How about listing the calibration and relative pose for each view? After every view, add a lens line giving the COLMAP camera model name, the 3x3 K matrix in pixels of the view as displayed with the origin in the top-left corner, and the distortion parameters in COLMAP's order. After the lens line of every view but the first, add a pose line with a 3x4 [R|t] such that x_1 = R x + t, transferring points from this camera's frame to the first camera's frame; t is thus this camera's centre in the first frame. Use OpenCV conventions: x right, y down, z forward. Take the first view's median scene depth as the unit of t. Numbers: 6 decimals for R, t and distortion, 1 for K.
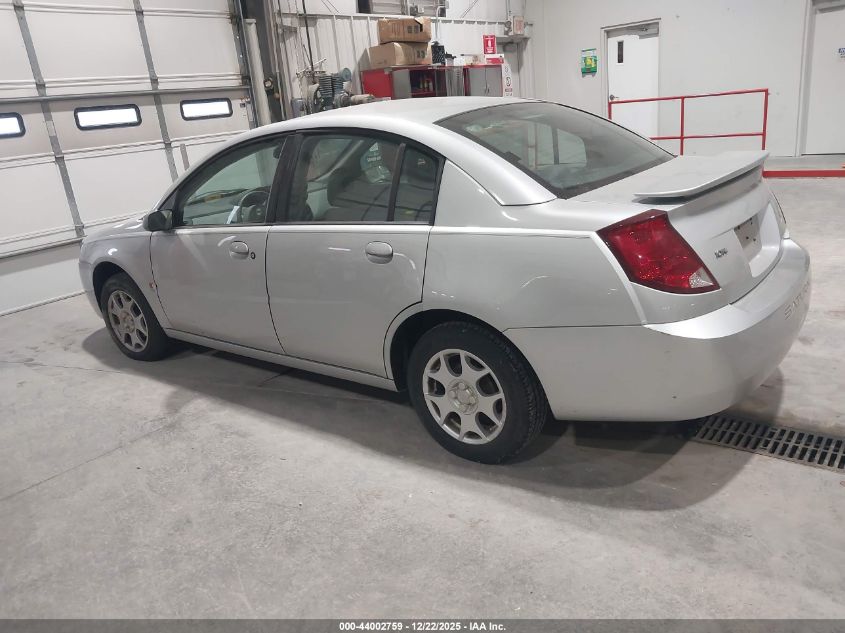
lens RADIAL K [[665.6, 0, 447.5], [0, 665.6, 317.8], [0, 0, 1]] dist [0.006860, -0.008775]
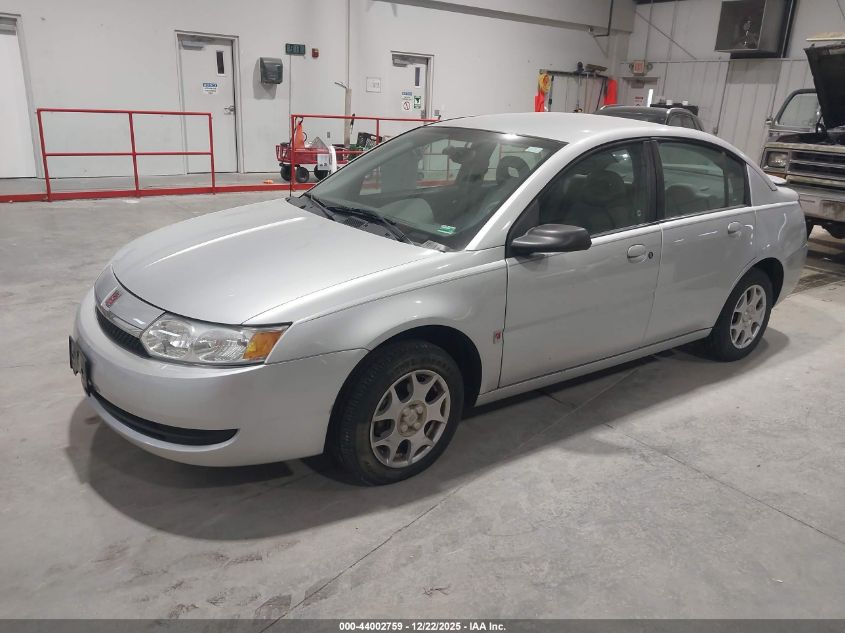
lens RADIAL K [[665.6, 0, 426.4], [0, 665.6, 313.0], [0, 0, 1]] dist [0.006860, -0.008775]
pose [[0.267598, -0.190447, 0.944522, -1.190356], [0.231627, 0.964240, 0.128800, -0.189480], [-0.935276, 0.184310, 0.302141, 0.894022]]
